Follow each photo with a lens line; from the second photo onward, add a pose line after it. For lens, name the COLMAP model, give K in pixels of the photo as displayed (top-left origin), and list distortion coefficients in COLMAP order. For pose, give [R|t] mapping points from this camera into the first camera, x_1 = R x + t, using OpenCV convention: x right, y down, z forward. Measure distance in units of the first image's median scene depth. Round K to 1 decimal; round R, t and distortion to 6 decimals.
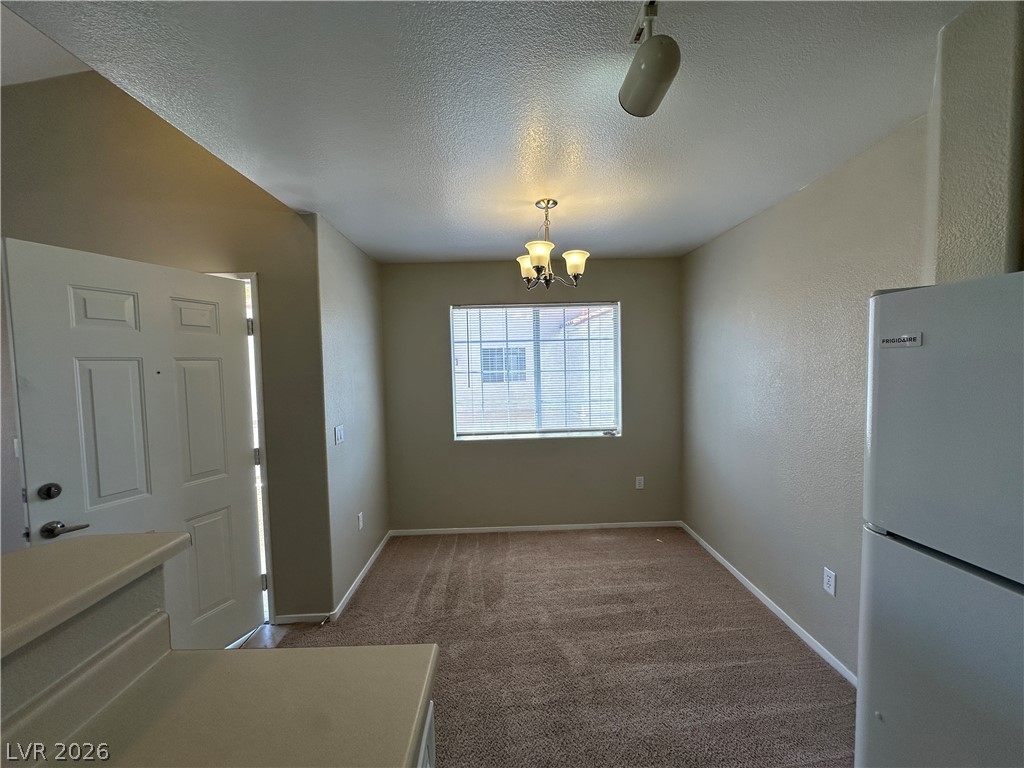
lens RADIAL K [[408.3, 0, 512.4], [0, 408.3, 385.1], [0, 0, 1]] dist [-0.000253, 0.000551]
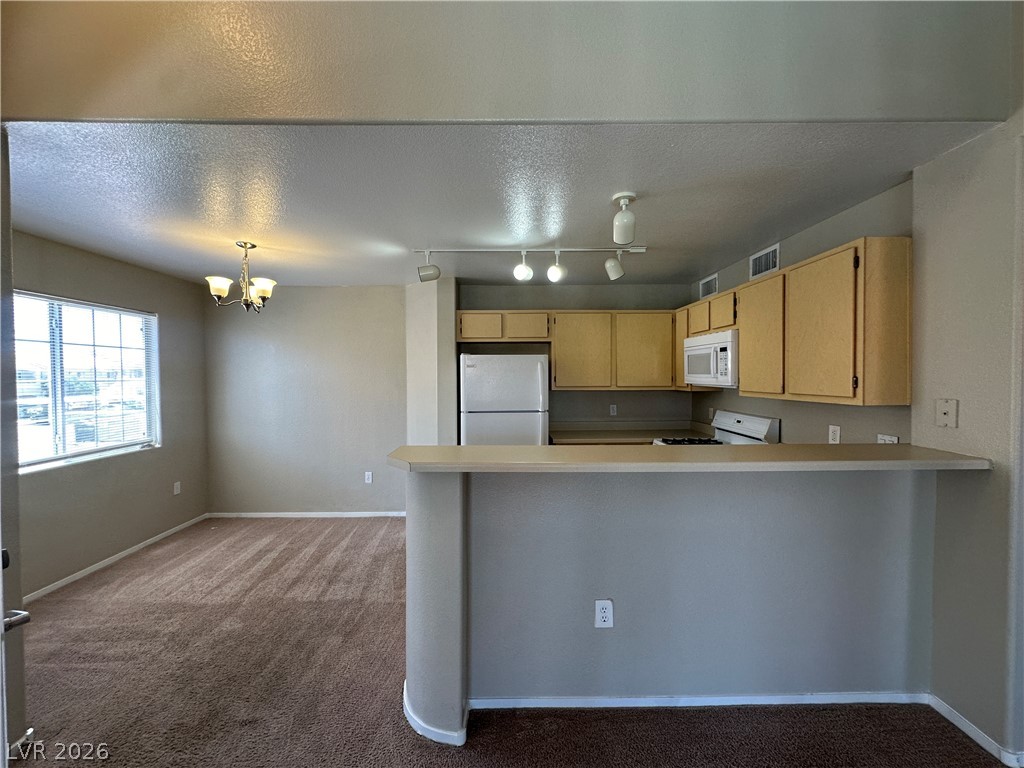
lens RADIAL K [[408.3, 0, 512.4], [0, 408.3, 385.1], [0, 0, 1]] dist [-0.000253, 0.000551]
pose [[0.007035, 0.000403, 0.999975, -0.918463], [0.060267, 0.998182, -0.000827, 0.033860], [-0.998158, 0.060271, 0.006998, 0.145878]]
